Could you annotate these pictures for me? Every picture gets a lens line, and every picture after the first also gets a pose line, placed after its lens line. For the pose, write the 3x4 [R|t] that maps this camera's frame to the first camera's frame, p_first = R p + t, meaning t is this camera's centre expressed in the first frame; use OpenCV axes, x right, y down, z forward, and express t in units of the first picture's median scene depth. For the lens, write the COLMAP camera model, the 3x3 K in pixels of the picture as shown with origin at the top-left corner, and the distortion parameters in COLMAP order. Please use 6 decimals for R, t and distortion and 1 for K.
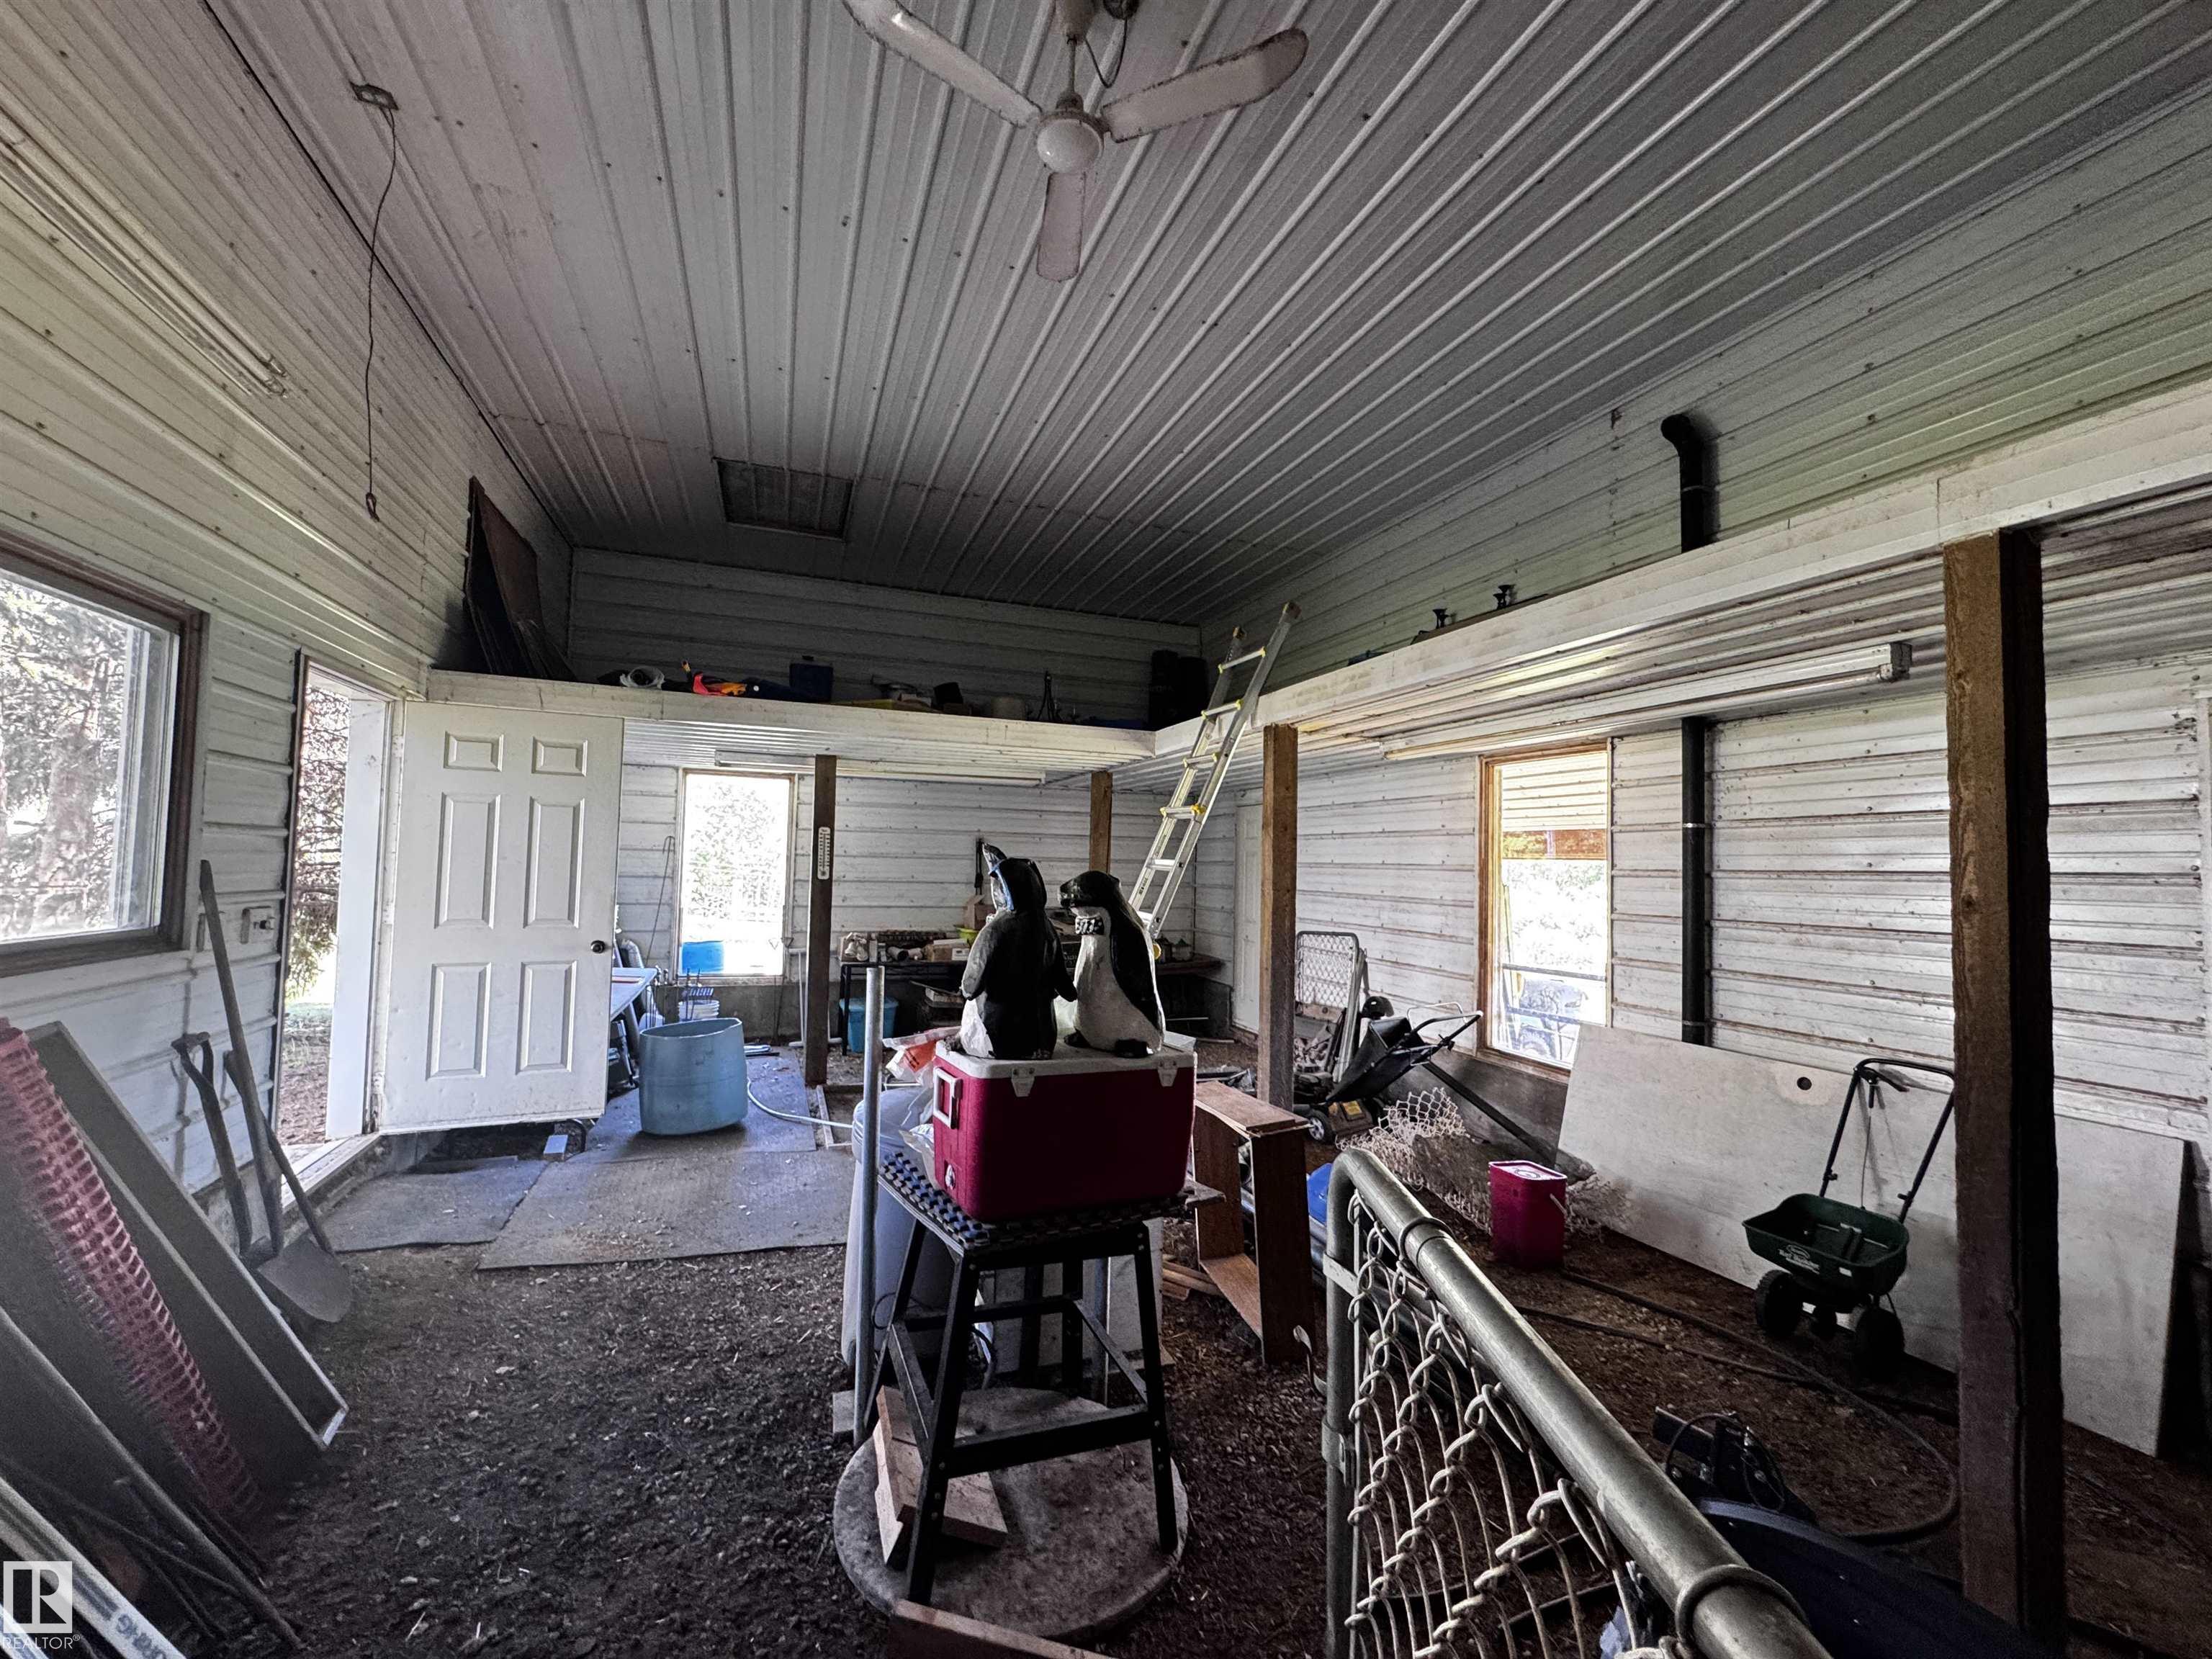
lens RADIAL K [[880.2, 0, 1103.8], [0, 880.2, 829.1], [0, 0, 1]] dist [-0.002885, -0.000006]
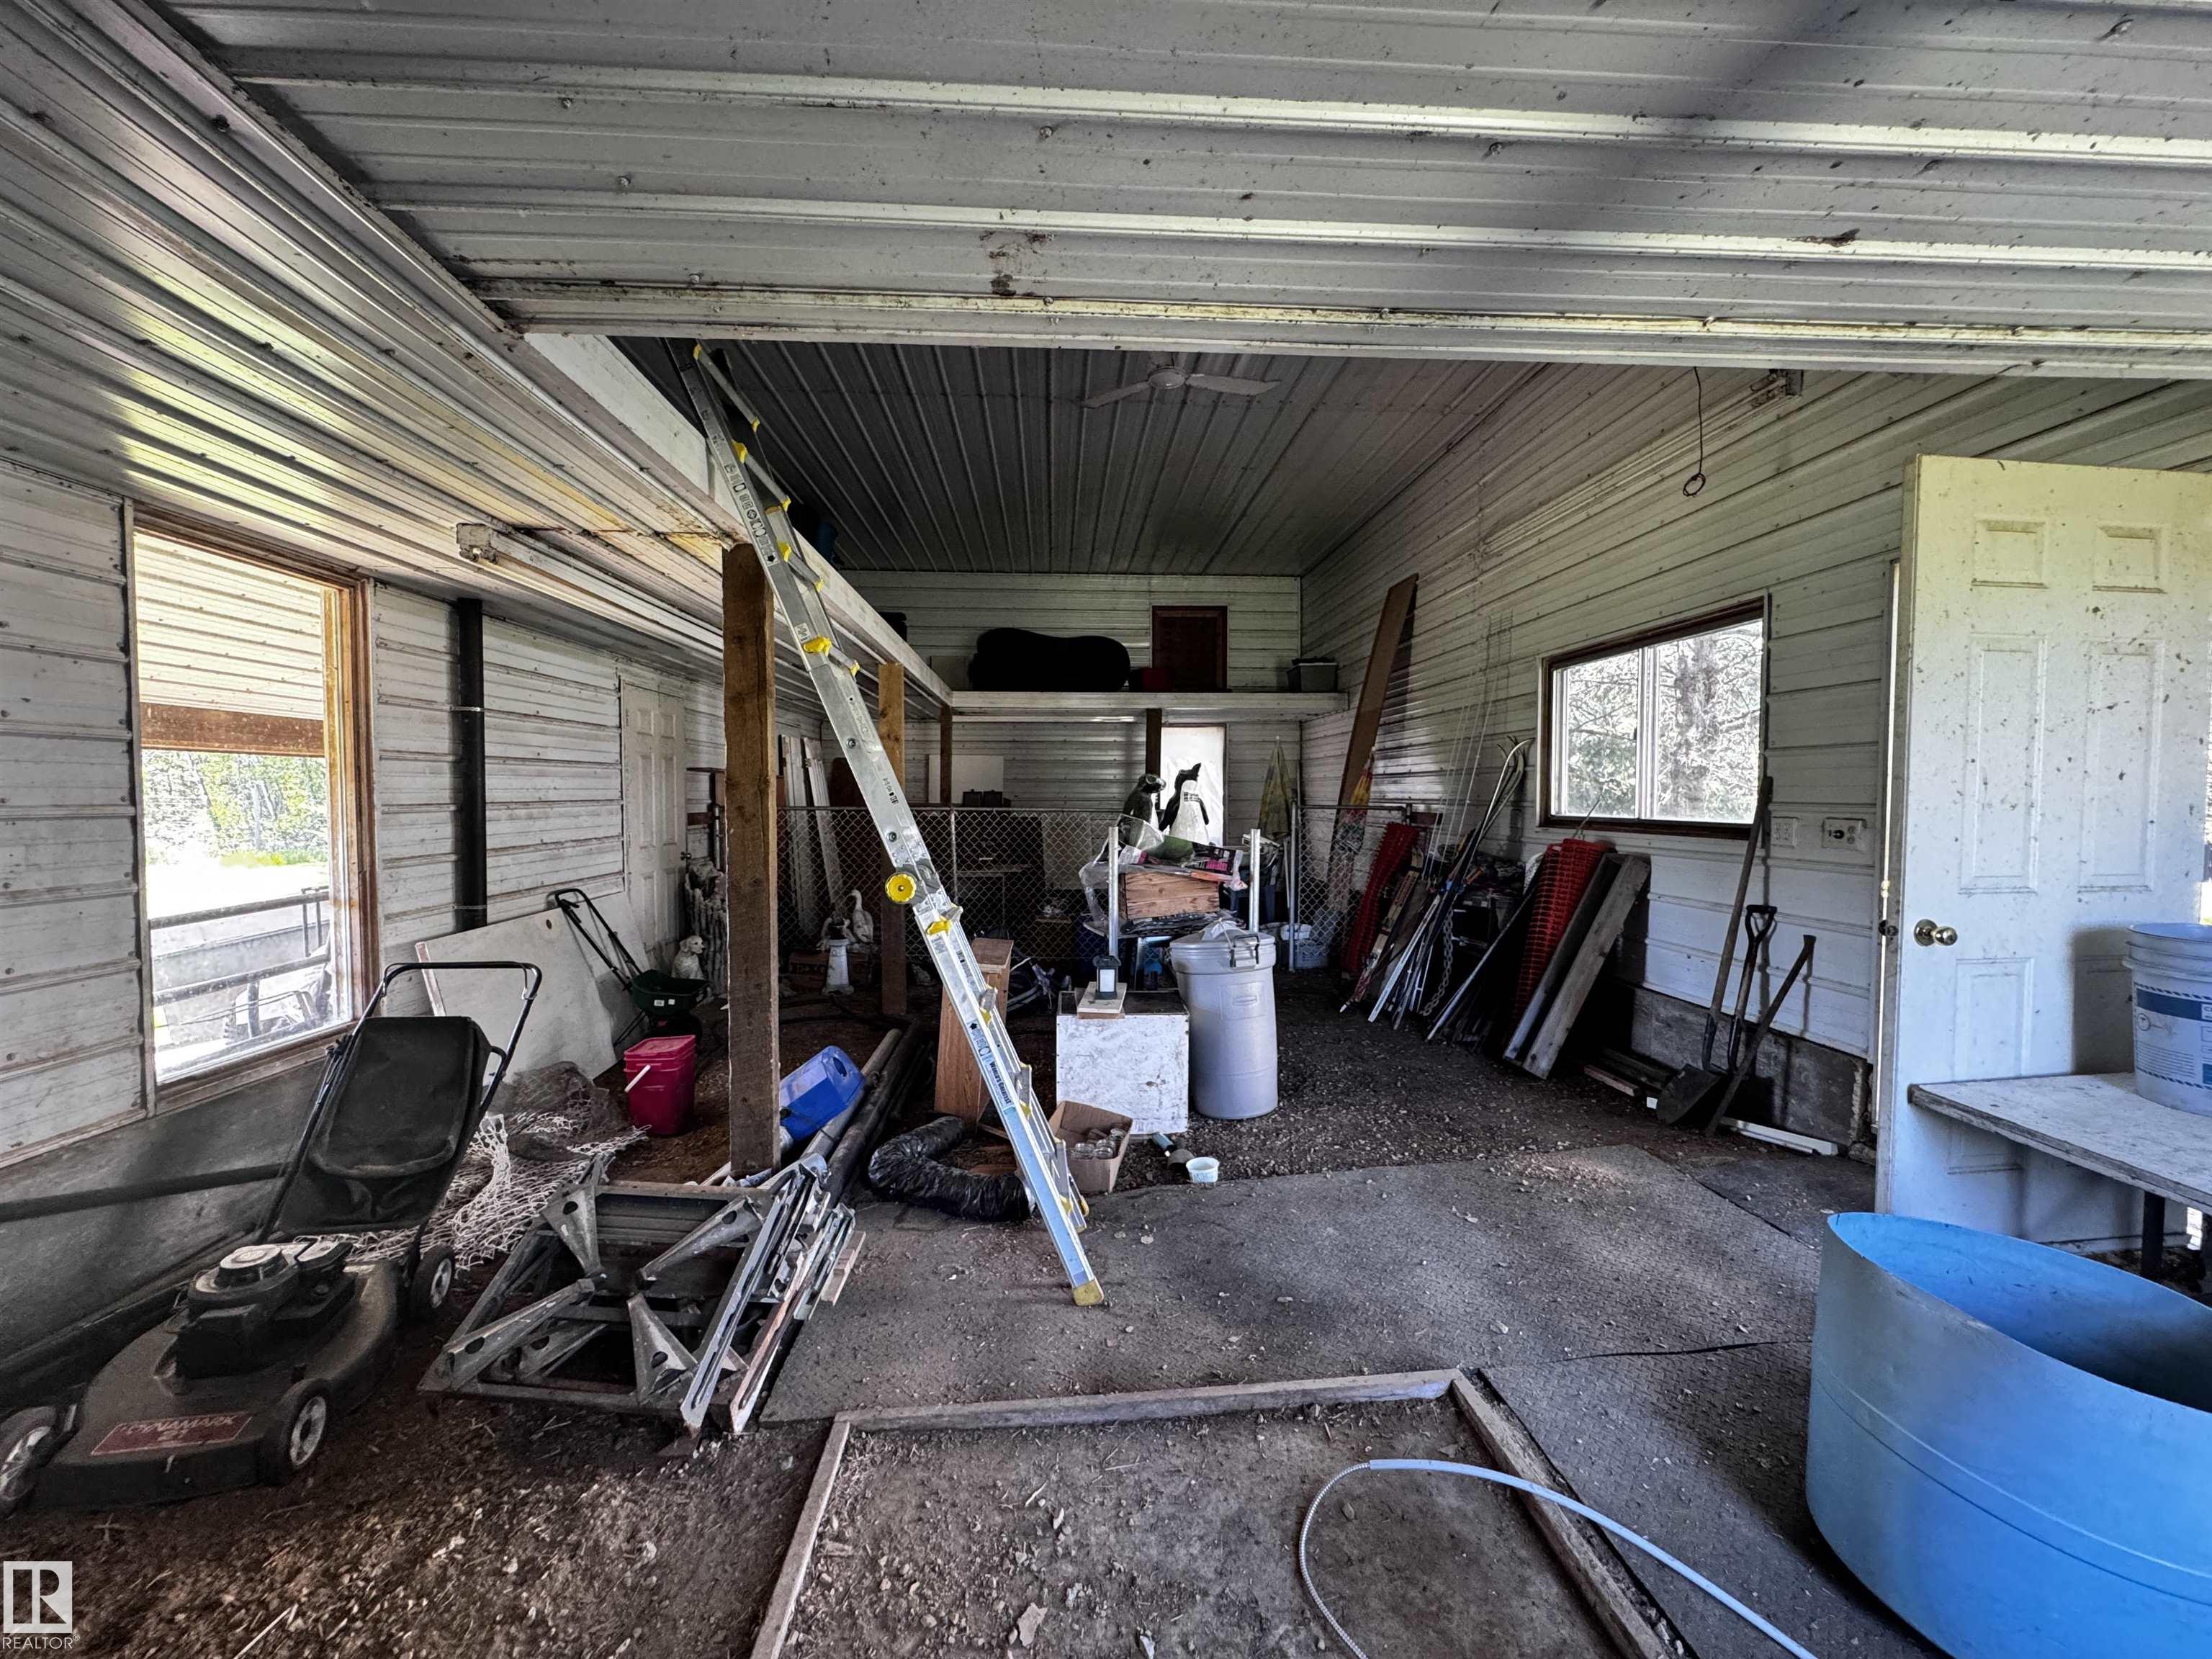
lens RADIAL K [[880.2, 0, 1104.2], [0, 880.2, 824.9], [0, 0, 1]] dist [-0.002885, -0.000006]
pose [[-0.954520, -0.032331, 0.296390, -0.319754], [-0.033015, 0.999451, 0.002698, 0.102297], [-0.296315, -0.007210, -0.955063, 1.791396]]
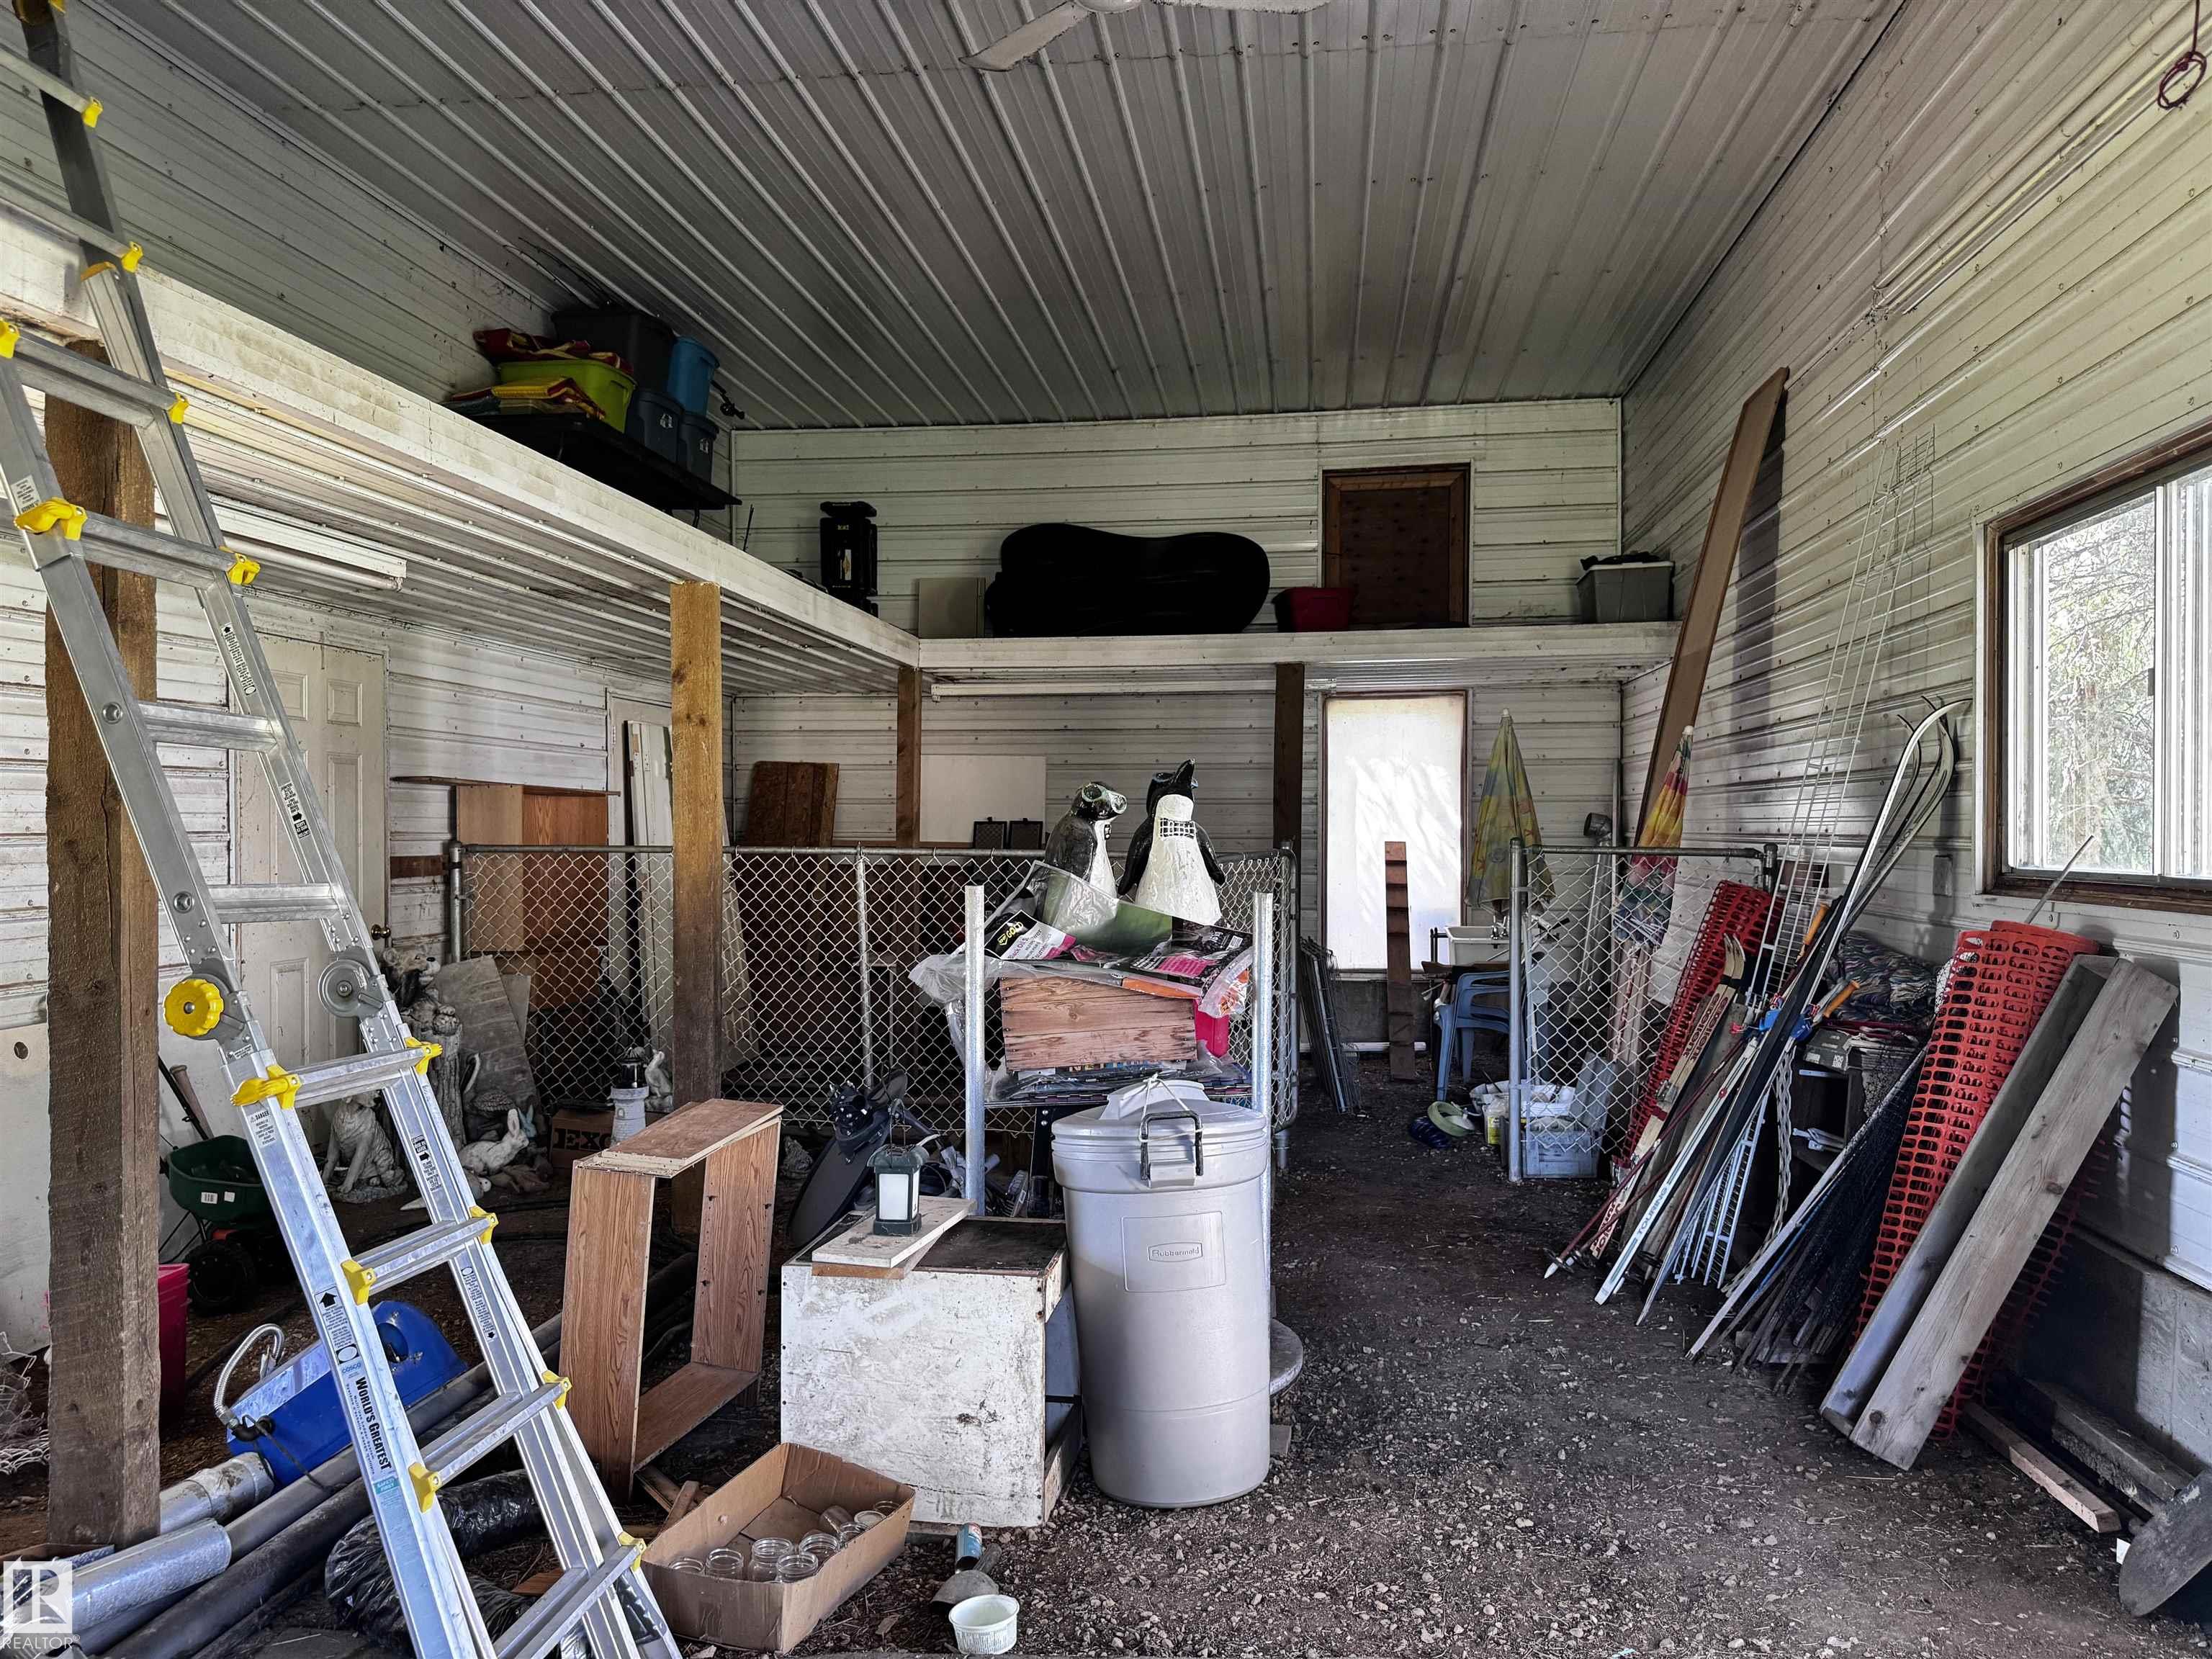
lens RADIAL K [[1558.2, 0, 1098.0], [0, 1558.2, 840.1], [0, 0, 1]] dist [0.028143, -0.029308]
pose [[-0.875847, -0.025159, 0.481933, -0.524535], [-0.038549, 0.999096, -0.017900, 0.093811], [-0.481048, -0.034255, -0.876025, 1.576296]]
